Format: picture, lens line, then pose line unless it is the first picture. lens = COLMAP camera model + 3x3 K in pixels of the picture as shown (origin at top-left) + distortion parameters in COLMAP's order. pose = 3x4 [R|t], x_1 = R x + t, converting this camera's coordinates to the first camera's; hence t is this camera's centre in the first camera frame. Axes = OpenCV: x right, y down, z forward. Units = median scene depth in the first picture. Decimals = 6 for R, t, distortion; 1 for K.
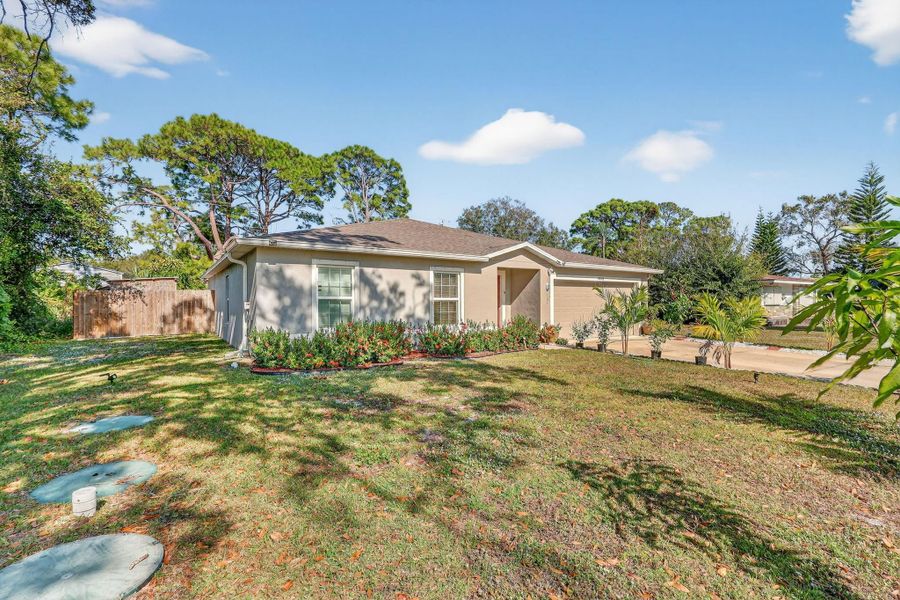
lens RADIAL K [[418.2, 0, 451.3], [0, 418.2, 299.2], [0, 0, 1]] dist [0.001439, 0.000059]
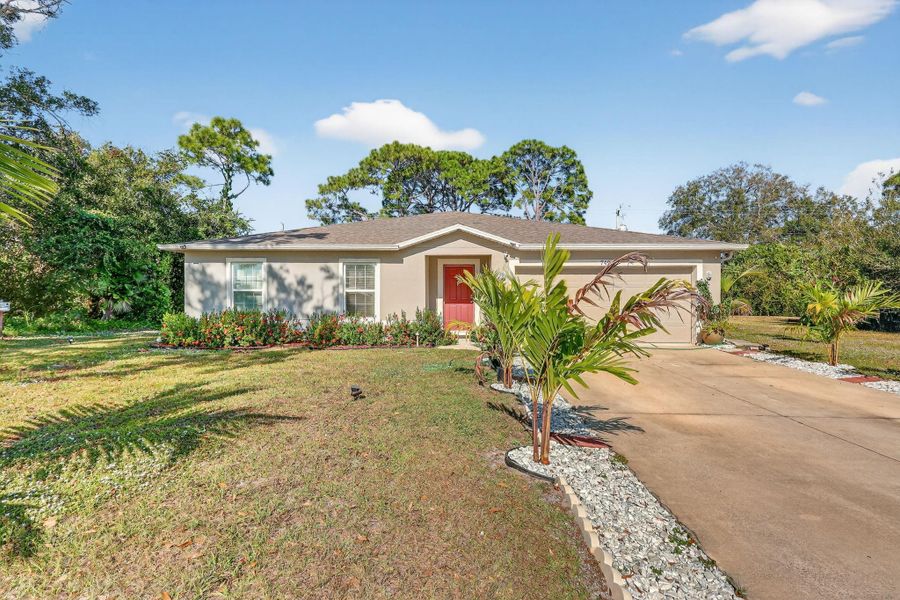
lens RADIAL K [[418.2, 0, 450.7], [0, 418.2, 301.3], [0, 0, 1]] dist [0.001439, 0.000059]
pose [[0.817459, 0.001742, -0.575985, 0.752329], [0.003042, 0.999968, 0.007342, 0.017342], [0.575979, -0.007754, 0.817427, 0.334813]]
